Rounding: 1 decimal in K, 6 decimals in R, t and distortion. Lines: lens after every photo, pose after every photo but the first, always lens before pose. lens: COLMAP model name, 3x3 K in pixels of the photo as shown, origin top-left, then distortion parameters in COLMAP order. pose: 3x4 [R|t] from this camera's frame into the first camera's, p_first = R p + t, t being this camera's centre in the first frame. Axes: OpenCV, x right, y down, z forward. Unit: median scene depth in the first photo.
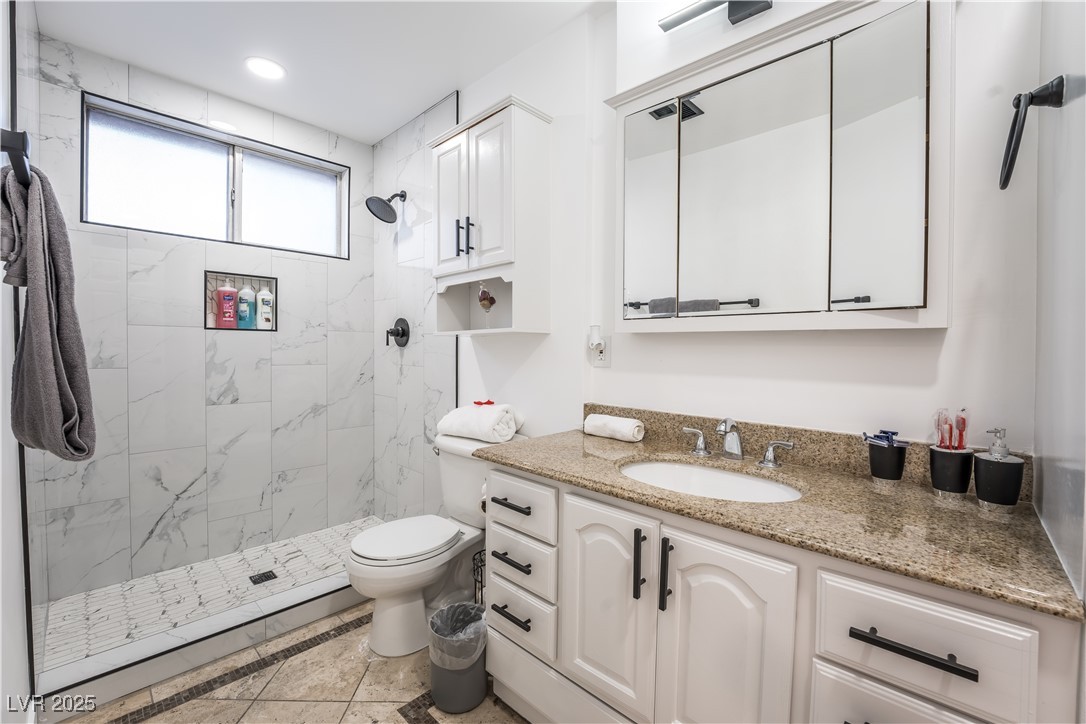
lens RADIAL K [[447.2, 0, 542.1], [0, 447.2, 358.1], [0, 0, 1]] dist [-0.027088, 0.000996]
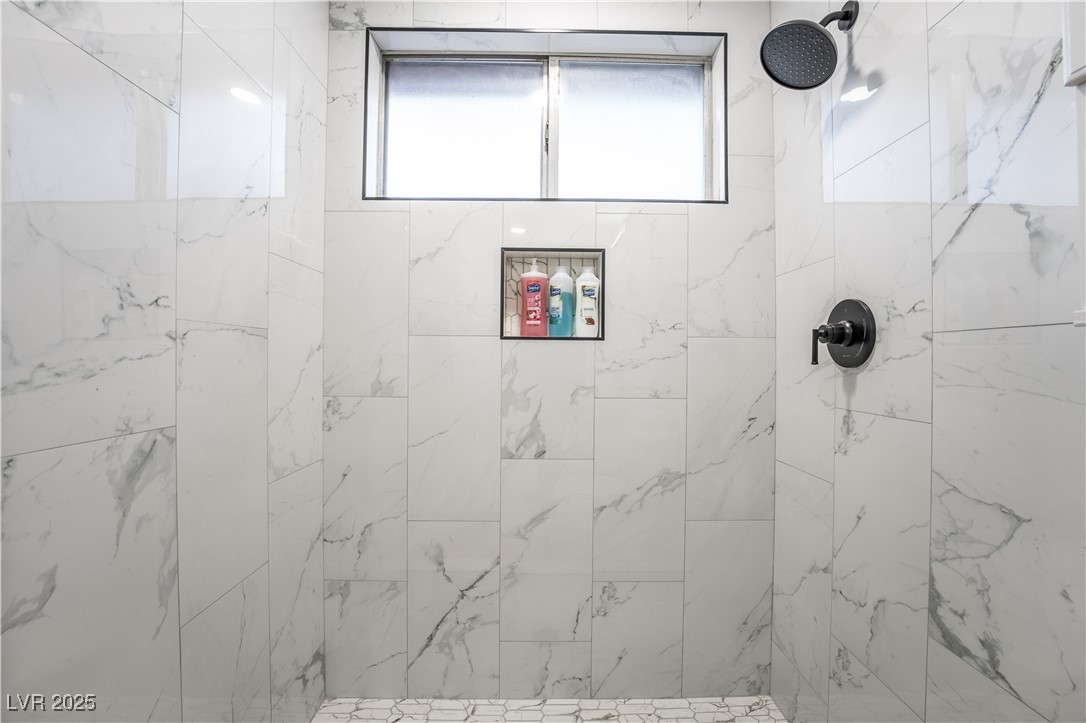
lens RADIAL K [[447.2, 0, 543.9], [0, 447.2, 359.4], [0, 0, 1]] dist [-0.027088, 0.000996]
pose [[0.692461, -0.006723, -0.721424, -0.242091], [-0.016828, 0.999534, -0.025468, -0.019717], [0.721259, 0.029776, 0.692025, 0.567437]]
